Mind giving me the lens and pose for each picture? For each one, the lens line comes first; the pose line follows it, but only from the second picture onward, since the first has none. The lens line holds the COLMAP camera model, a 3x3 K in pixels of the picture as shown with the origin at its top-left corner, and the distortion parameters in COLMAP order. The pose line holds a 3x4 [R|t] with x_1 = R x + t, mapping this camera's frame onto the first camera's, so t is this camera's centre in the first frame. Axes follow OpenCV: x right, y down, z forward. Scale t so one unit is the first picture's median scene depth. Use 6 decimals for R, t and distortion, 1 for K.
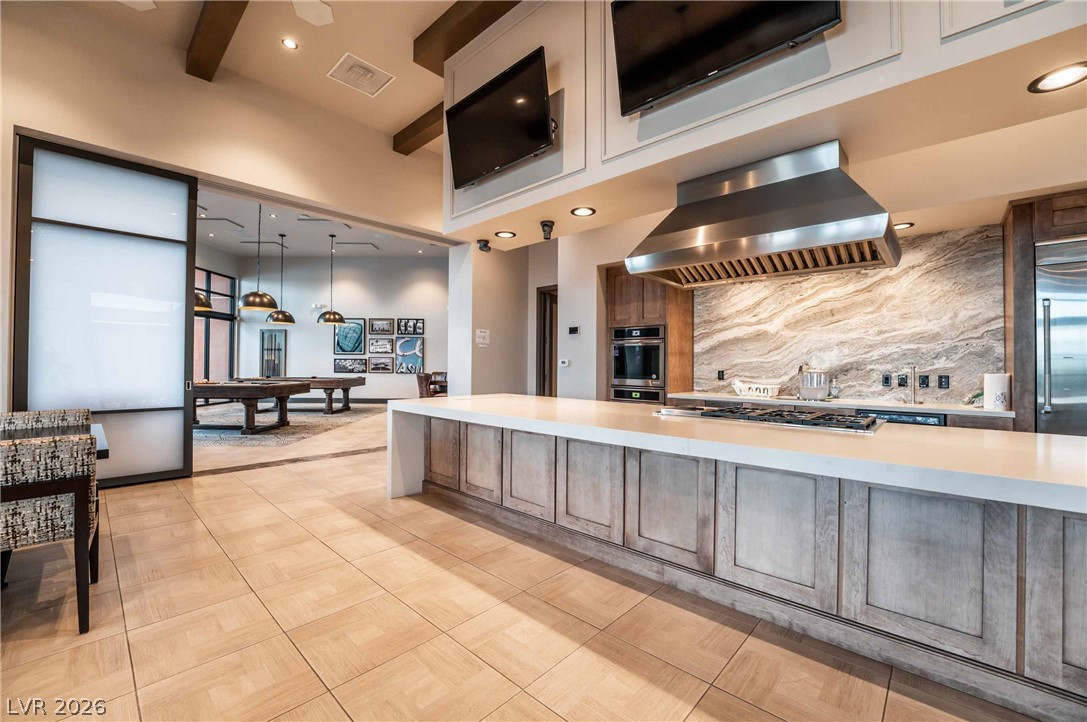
lens RADIAL K [[441.8, 0, 546.4], [0, 441.8, 358.1], [0, 0, 1]] dist [-0.032081, -0.000134]
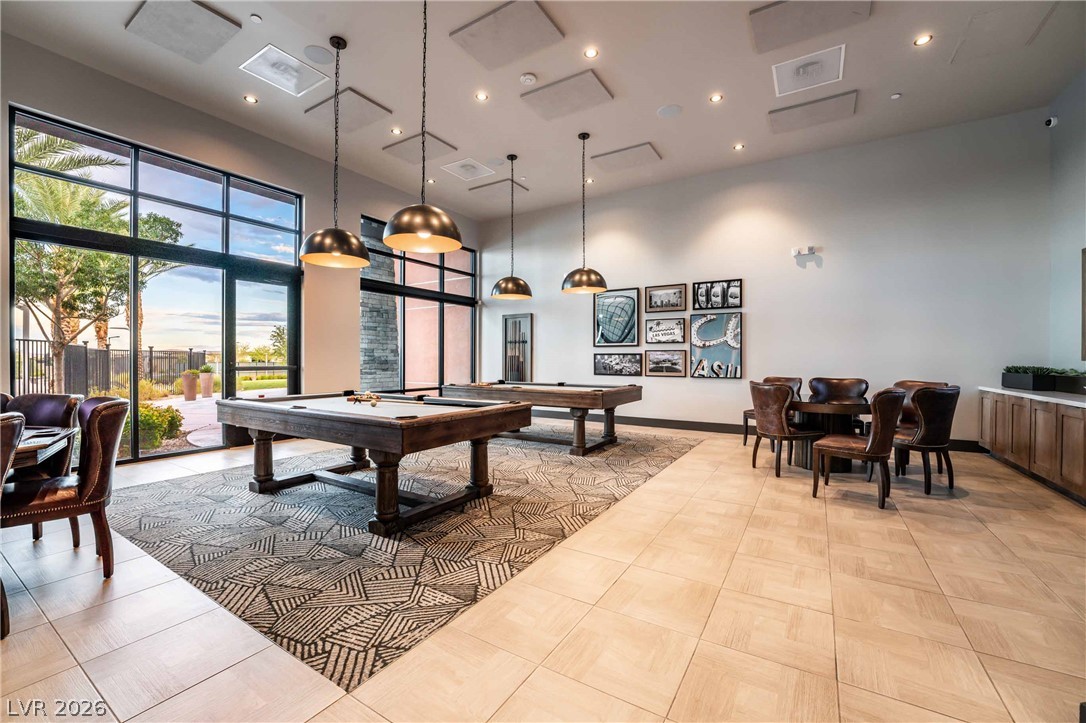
lens RADIAL K [[440.3, 0, 544.0], [0, 440.3, 360.9], [0, 0, 1]] dist [-0.002130, -0.000019]
pose [[0.830811, -0.001905, -0.556552, -0.180575], [0.009150, 0.999906, 0.010237, 0.004928], [0.556480, -0.013597, 0.830750, 0.413271]]
